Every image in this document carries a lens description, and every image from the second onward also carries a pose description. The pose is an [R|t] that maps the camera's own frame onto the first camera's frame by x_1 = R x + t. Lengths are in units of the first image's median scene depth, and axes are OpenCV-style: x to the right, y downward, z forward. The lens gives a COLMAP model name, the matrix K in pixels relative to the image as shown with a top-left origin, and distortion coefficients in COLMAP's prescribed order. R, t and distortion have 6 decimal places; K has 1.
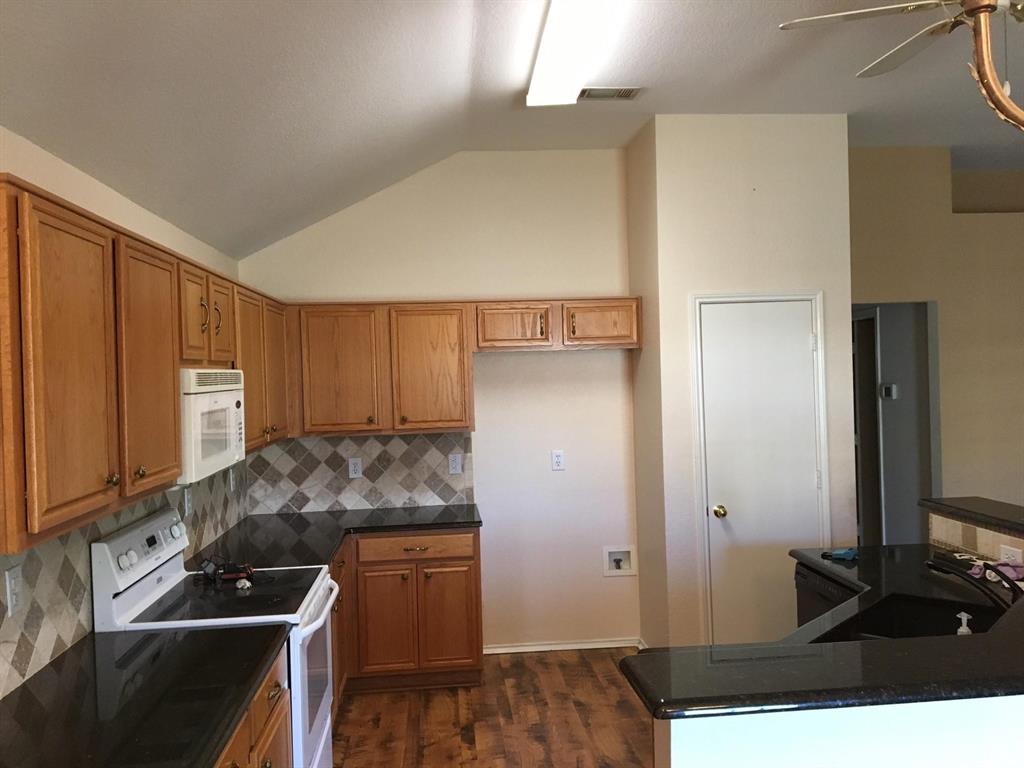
lens RADIAL K [[859.5, 0, 510.9], [0, 859.5, 382.1], [0, 0, 1]] dist [0.089963, -0.116353]
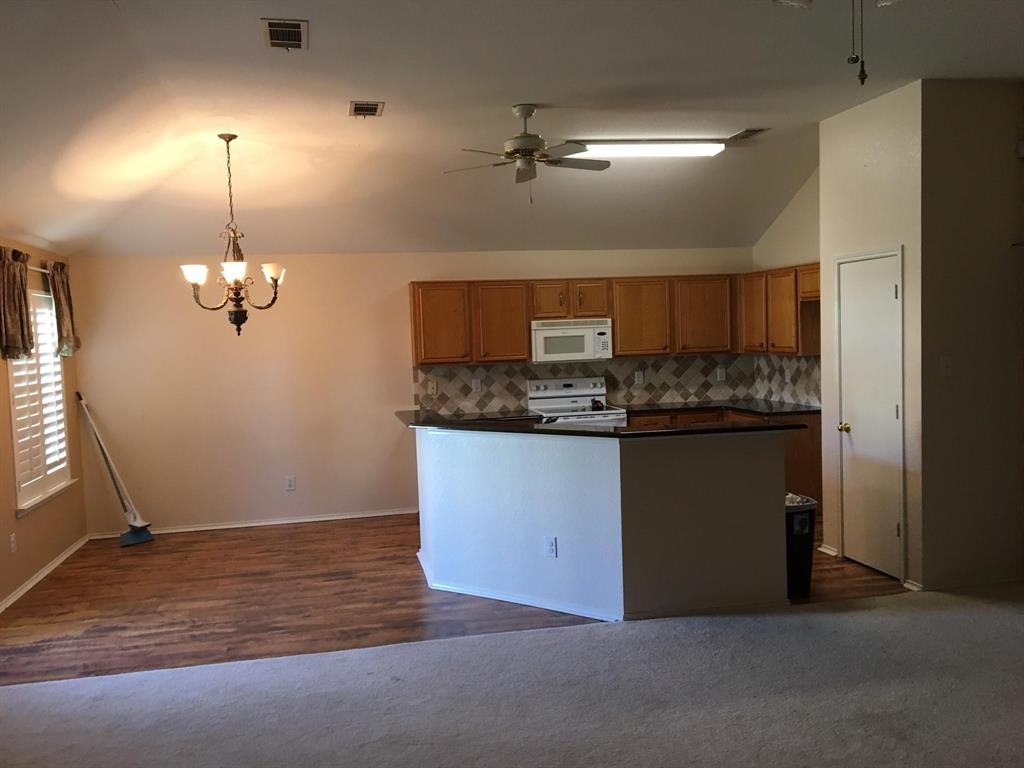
lens RADIAL K [[859.5, 0, 506.5], [0, 859.5, 384.4], [0, 0, 1]] dist [0.089963, -0.116353]
pose [[0.119159, 0.087778, -0.988987, 1.298229], [0.019074, 0.995698, 0.090672, -0.035400], [0.992692, -0.029668, 0.116972, 0.320492]]
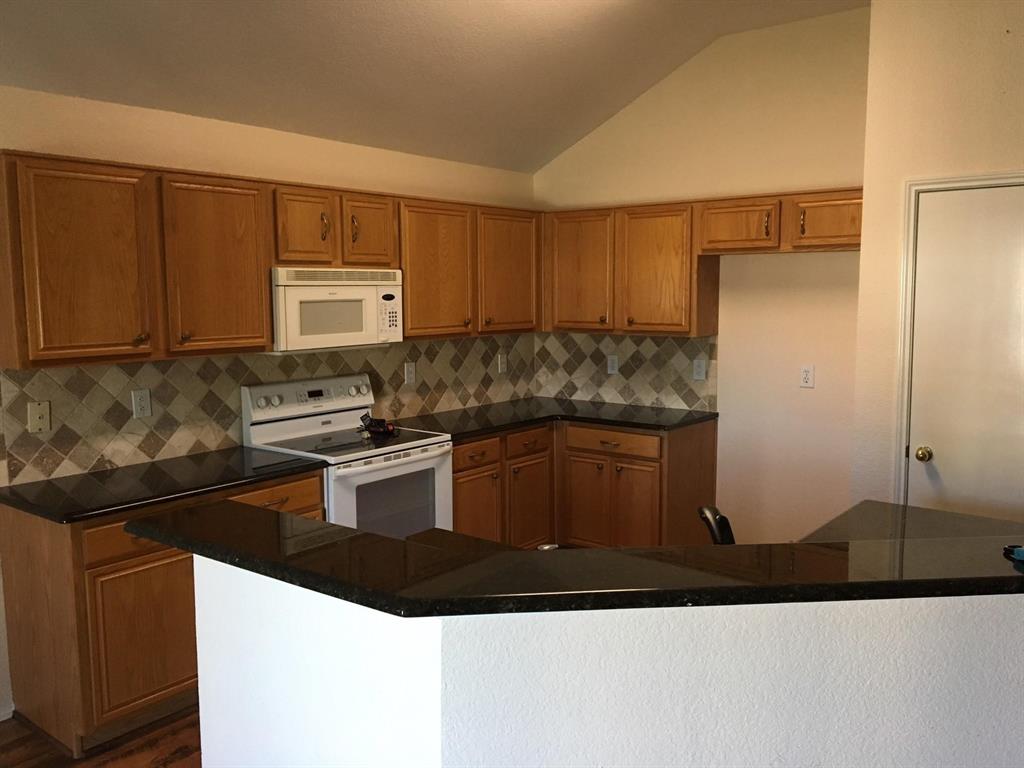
lens RADIAL K [[859.5, 0, 509.3], [0, 859.5, 383.6], [0, 0, 1]] dist [0.089963, -0.116353]
pose [[0.727112, 0.102880, -0.678767, 0.455255], [-0.024490, 0.991965, 0.124117, -0.006428], [0.686082, -0.073623, 0.723789, 0.137505]]
